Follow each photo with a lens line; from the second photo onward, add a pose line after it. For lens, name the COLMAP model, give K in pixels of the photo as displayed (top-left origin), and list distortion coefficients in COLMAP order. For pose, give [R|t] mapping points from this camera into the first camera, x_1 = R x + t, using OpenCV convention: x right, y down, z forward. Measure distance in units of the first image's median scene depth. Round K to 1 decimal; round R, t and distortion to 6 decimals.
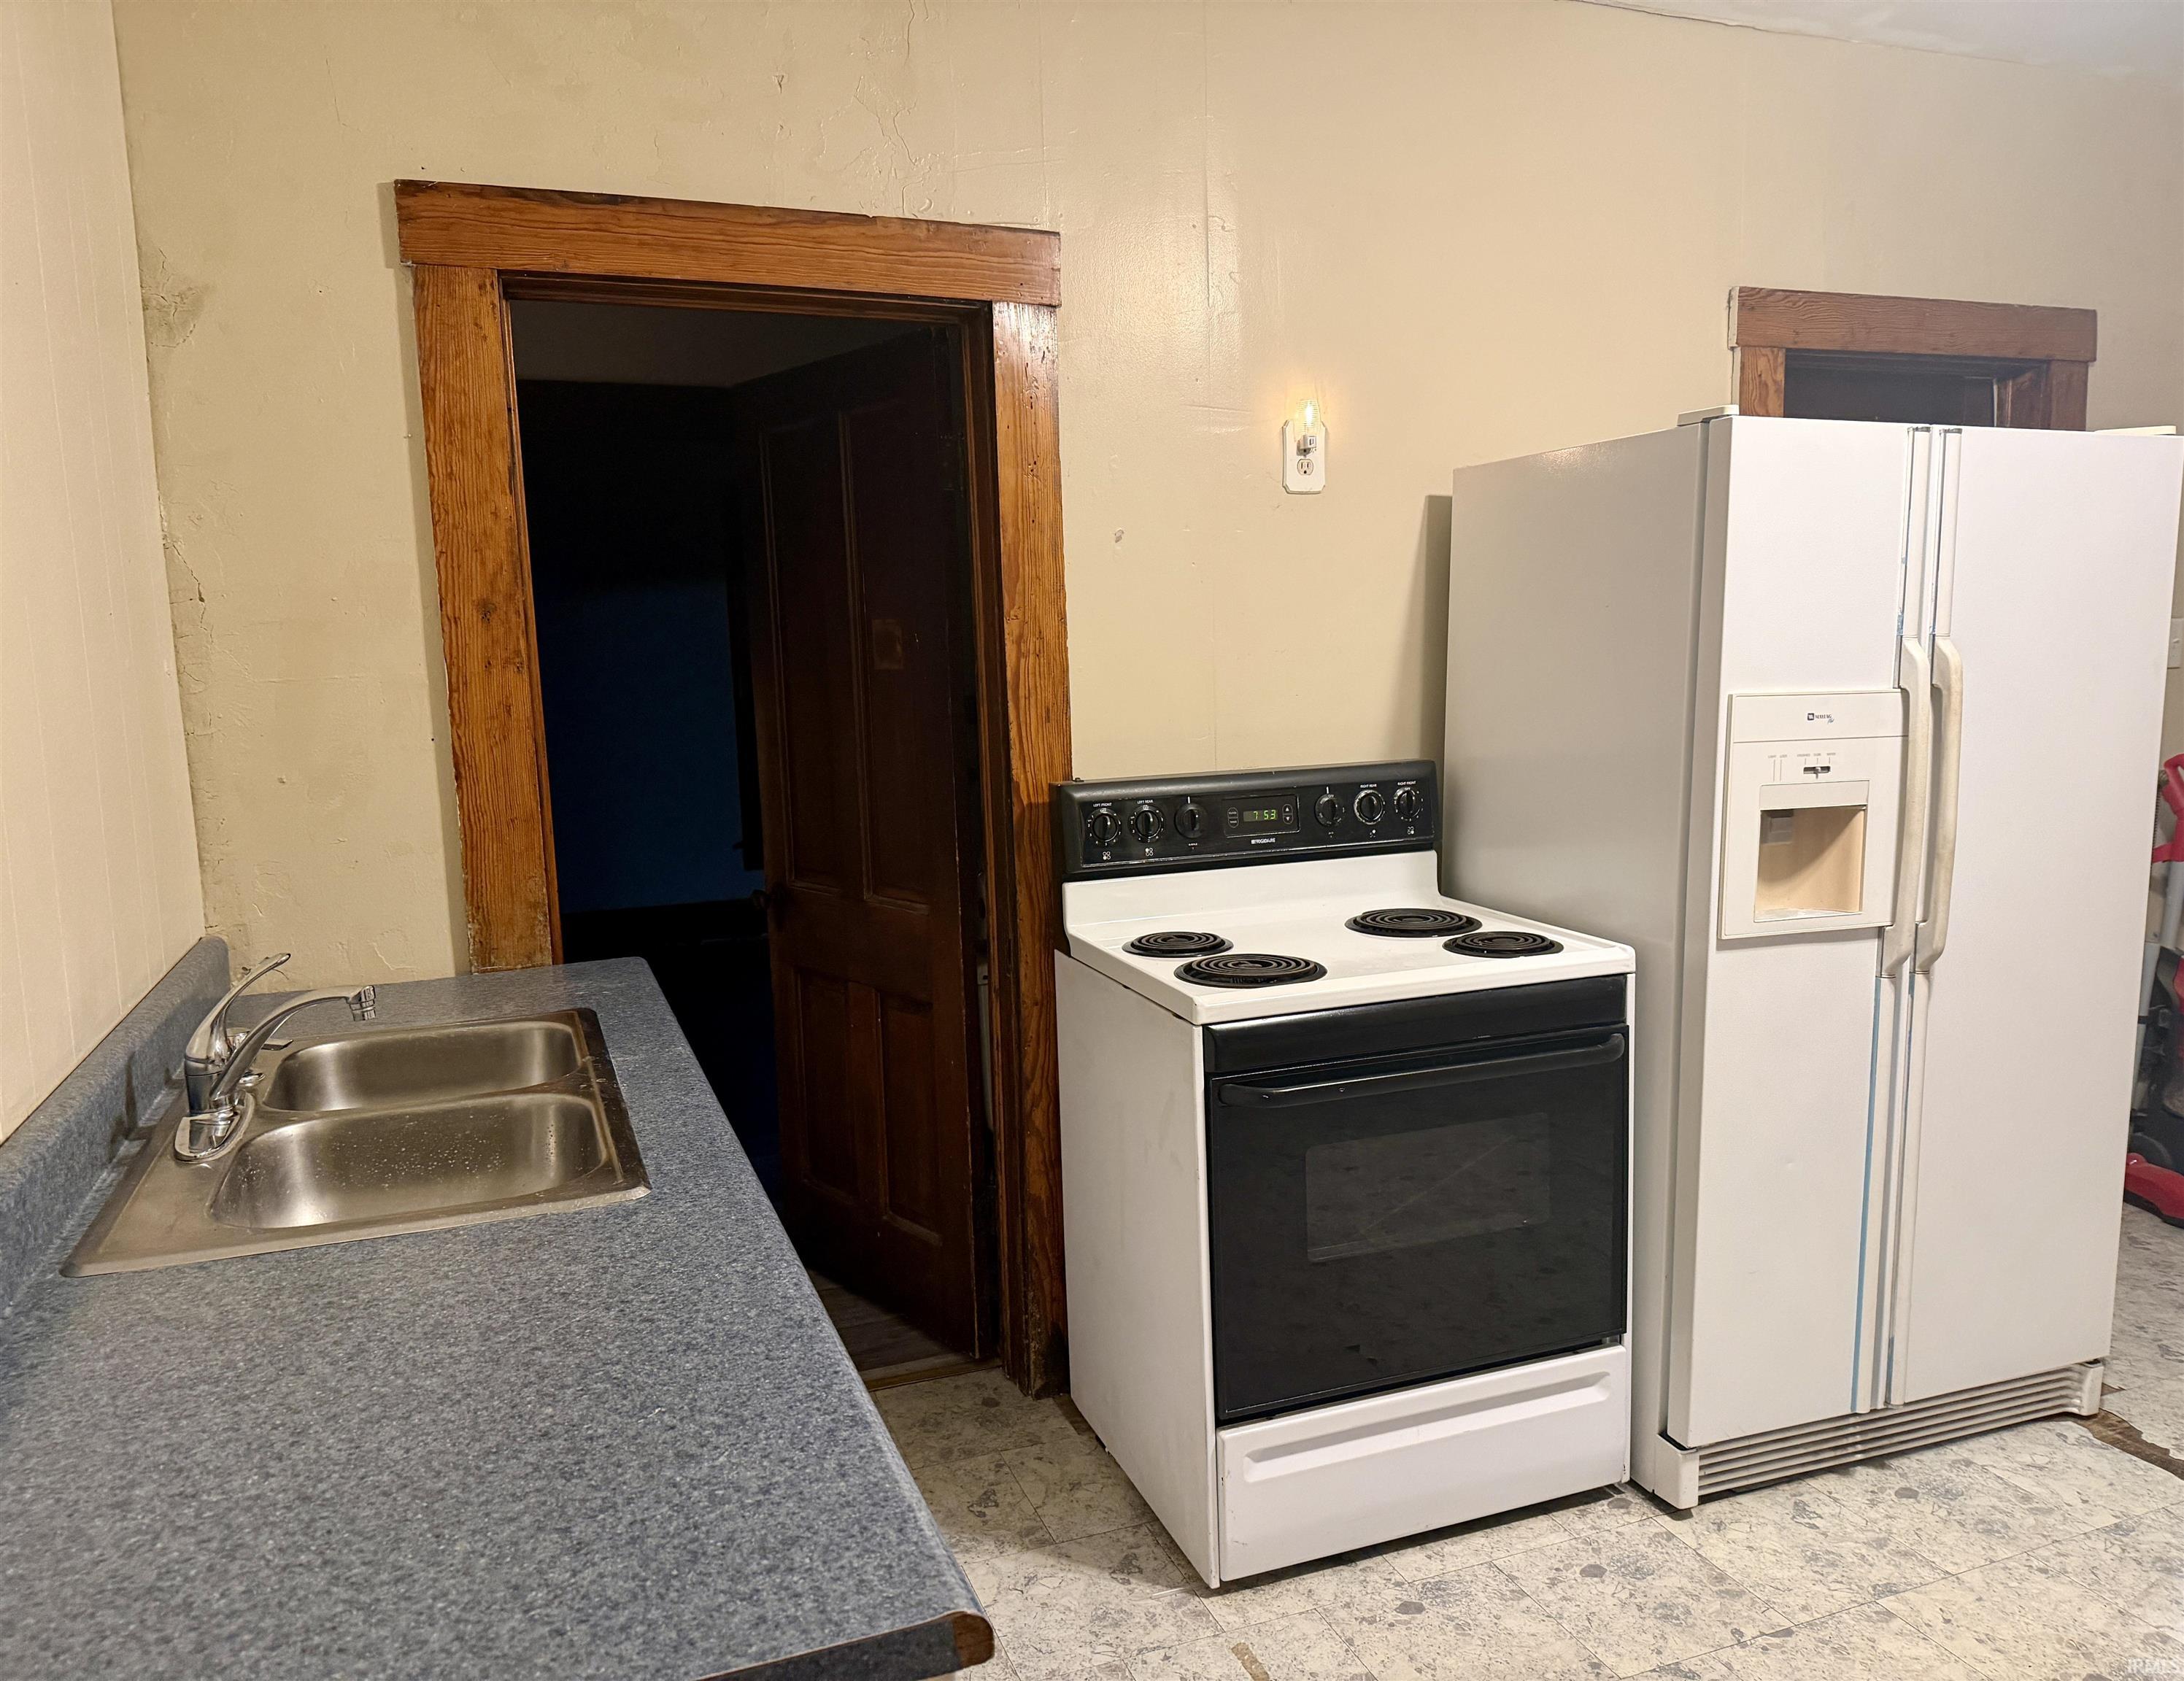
lens RADIAL K [[1533.0, 0, 1094.7], [0, 1533.0, 881.0], [0, 0, 1]] dist [-0.026697, 0.000893]
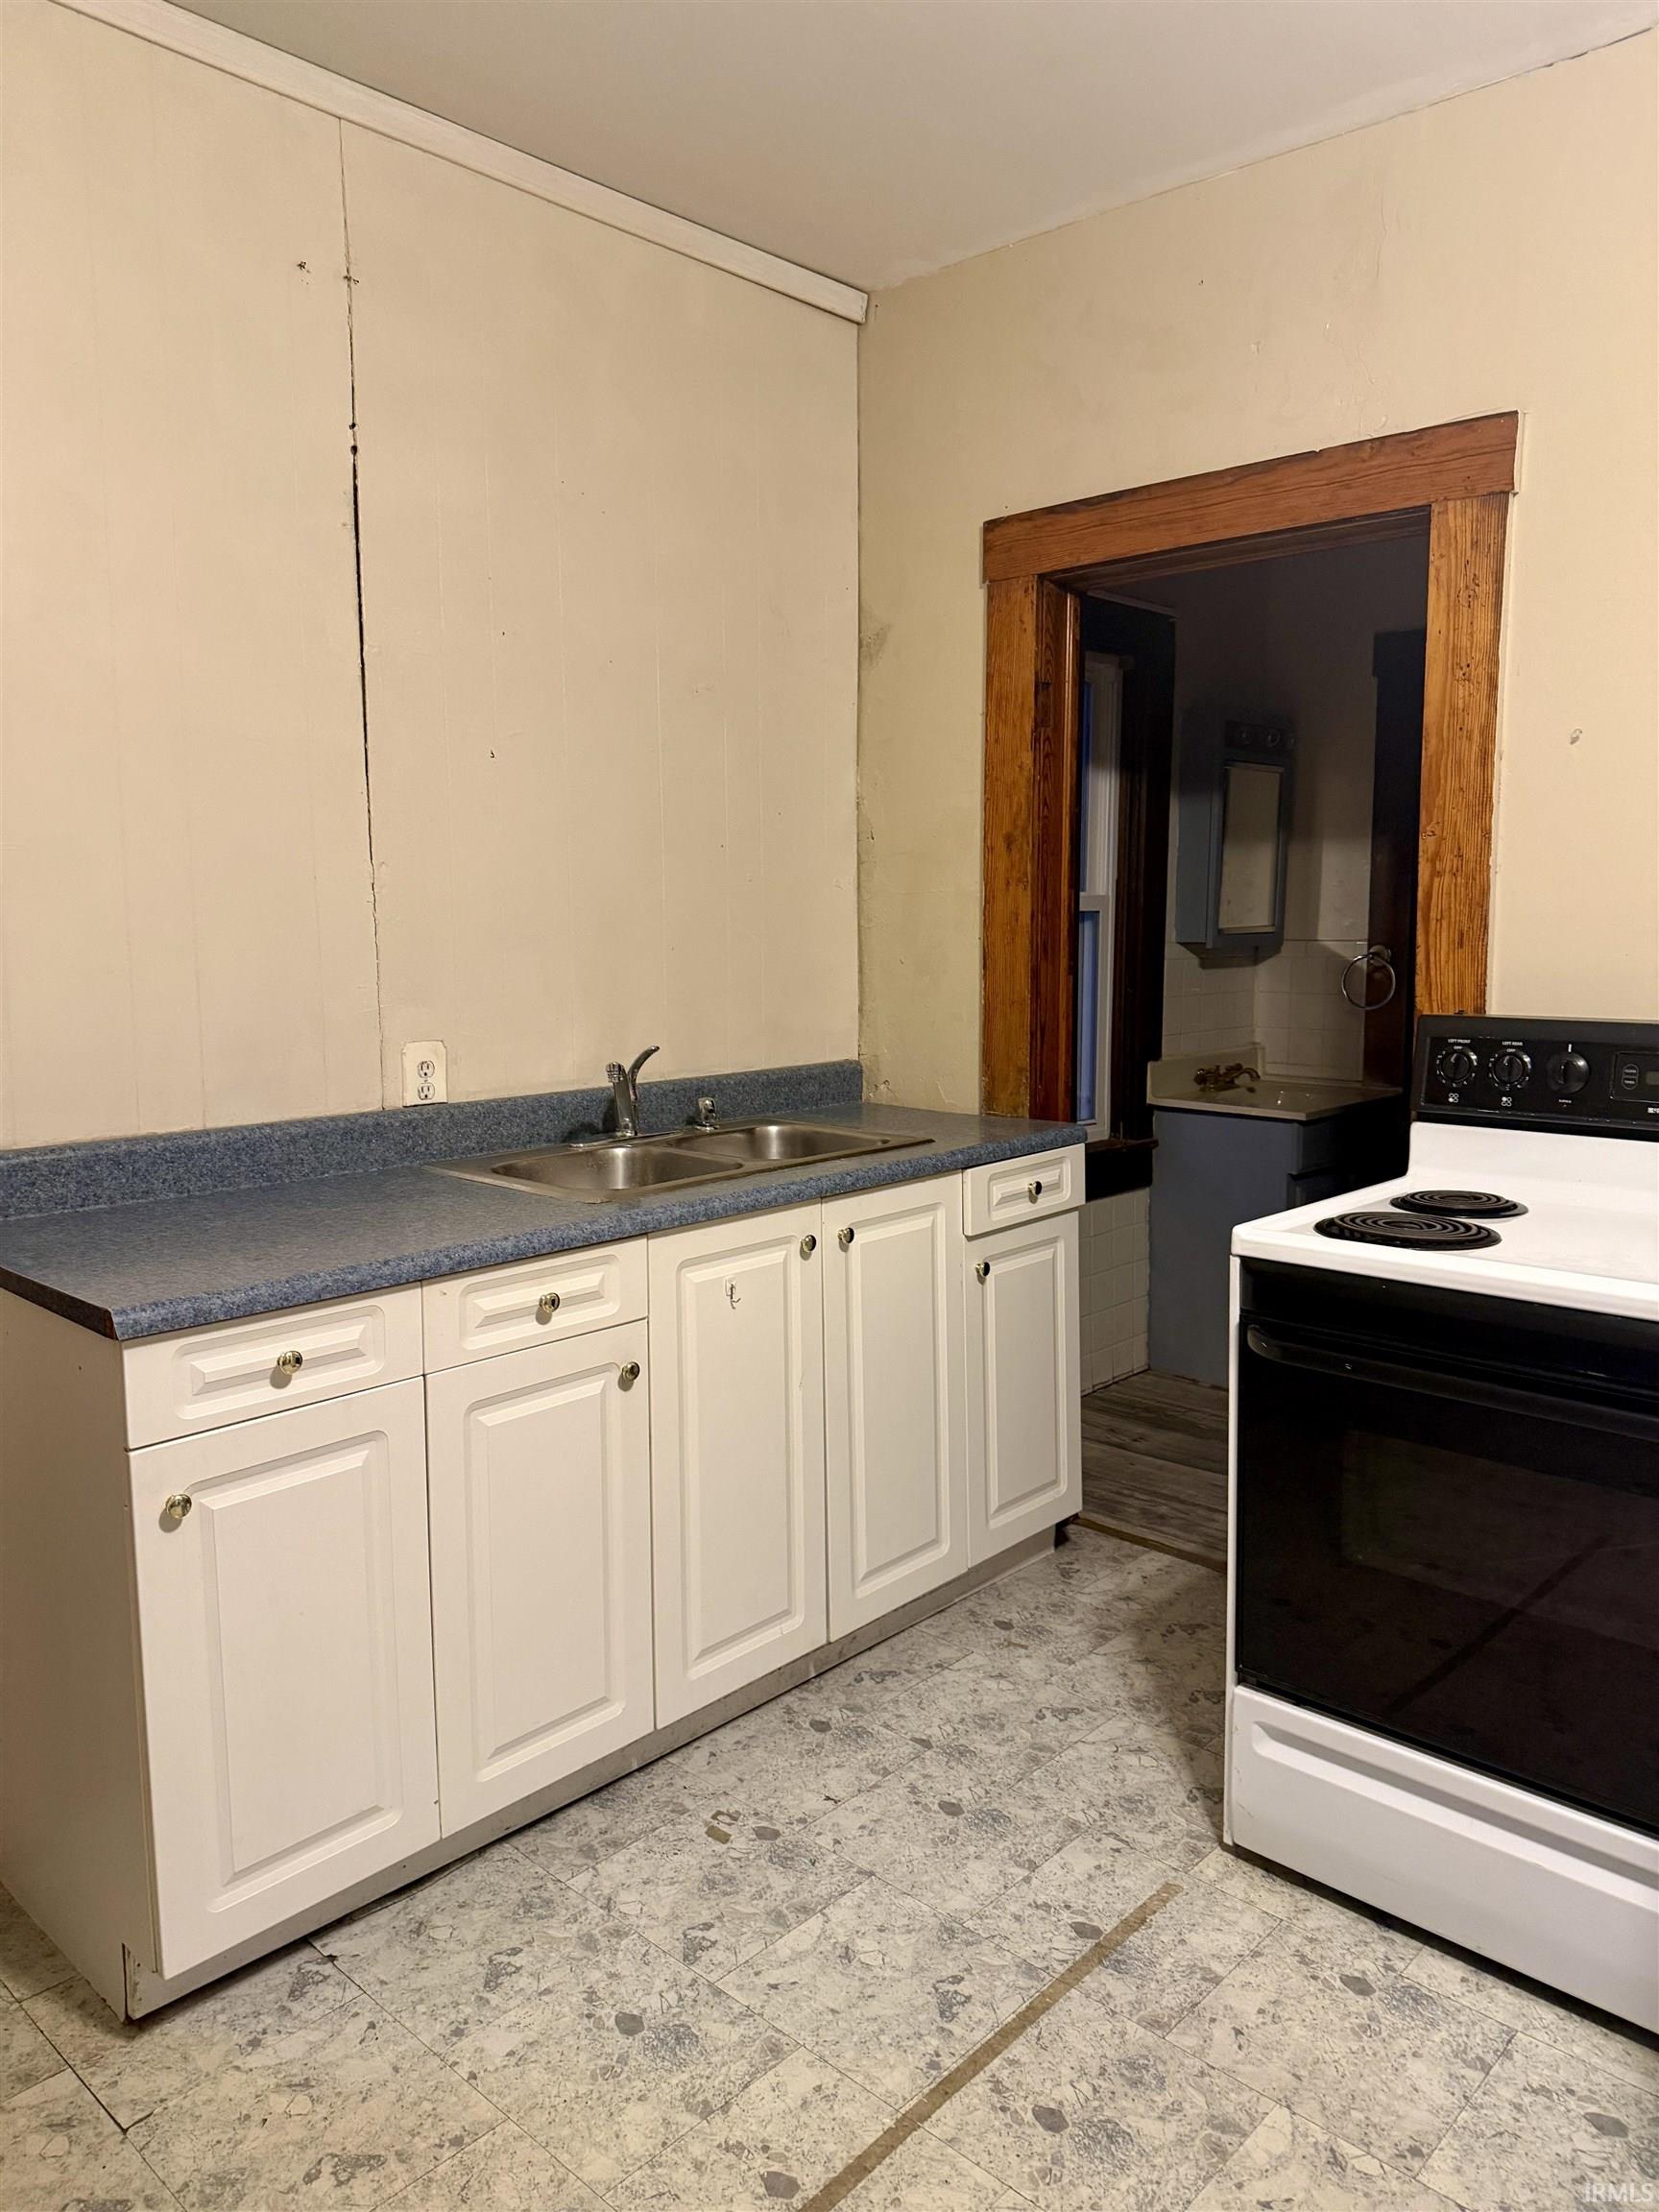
lens RADIAL K [[1565.5, 0, 829.5], [0, 1565.5, 1106.0], [0, 0, 1]] dist [0.105140, -0.132188]
pose [[0.430334, 0.130405, -0.893201, 0.777753], [-0.134931, 0.987685, 0.079191, -0.038661], [0.892528, 0.086442, 0.442630, 0.281546]]
